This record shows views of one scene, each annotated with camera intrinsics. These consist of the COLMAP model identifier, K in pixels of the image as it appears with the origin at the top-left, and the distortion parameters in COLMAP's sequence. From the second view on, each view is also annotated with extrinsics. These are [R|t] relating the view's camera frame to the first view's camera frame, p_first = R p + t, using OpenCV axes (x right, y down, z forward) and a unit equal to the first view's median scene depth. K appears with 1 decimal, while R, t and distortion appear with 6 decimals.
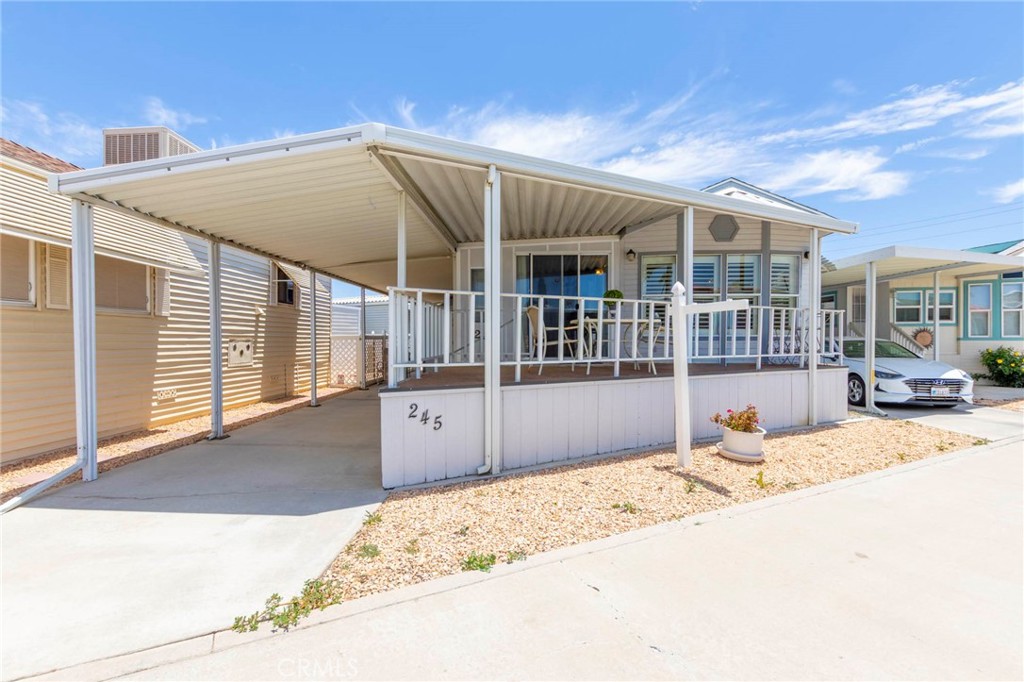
lens RADIAL K [[474.4, 0, 502.6], [0, 474.4, 345.0], [0, 0, 1]] dist [0.001058, -0.003474]
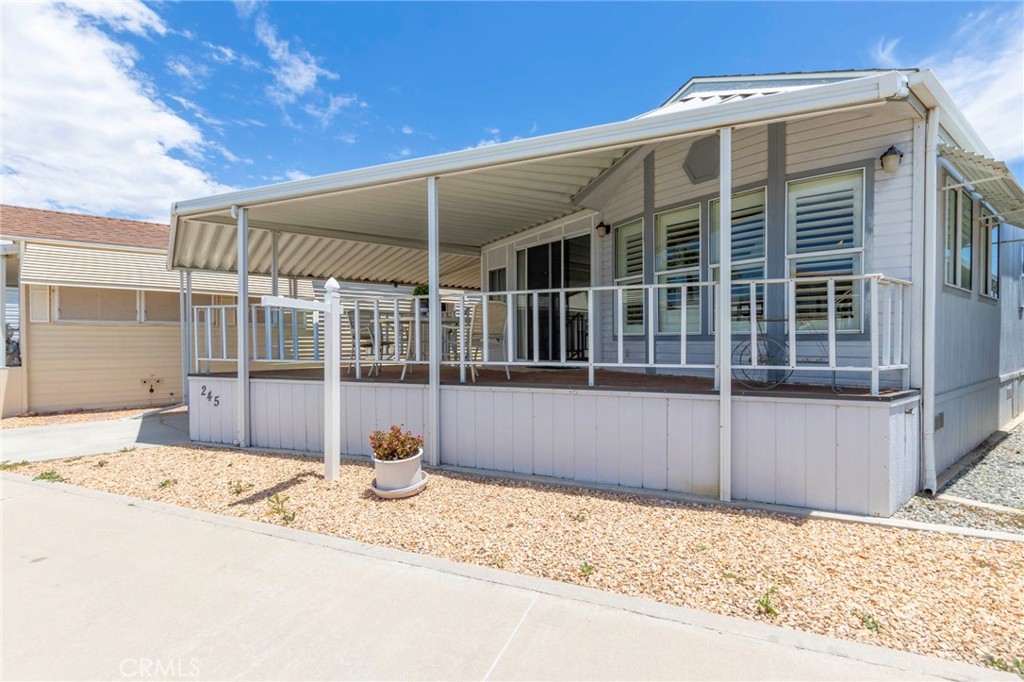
lens RADIAL K [[474.4, 0, 529.9], [0, 474.4, 348.5], [0, 0, 1]] dist [0.001058, -0.003474]
pose [[0.642203, 0.012897, -0.766426, 0.796066], [-0.003328, 0.999896, 0.014037, -0.006943], [0.766527, -0.006464, 0.642179, 0.422857]]
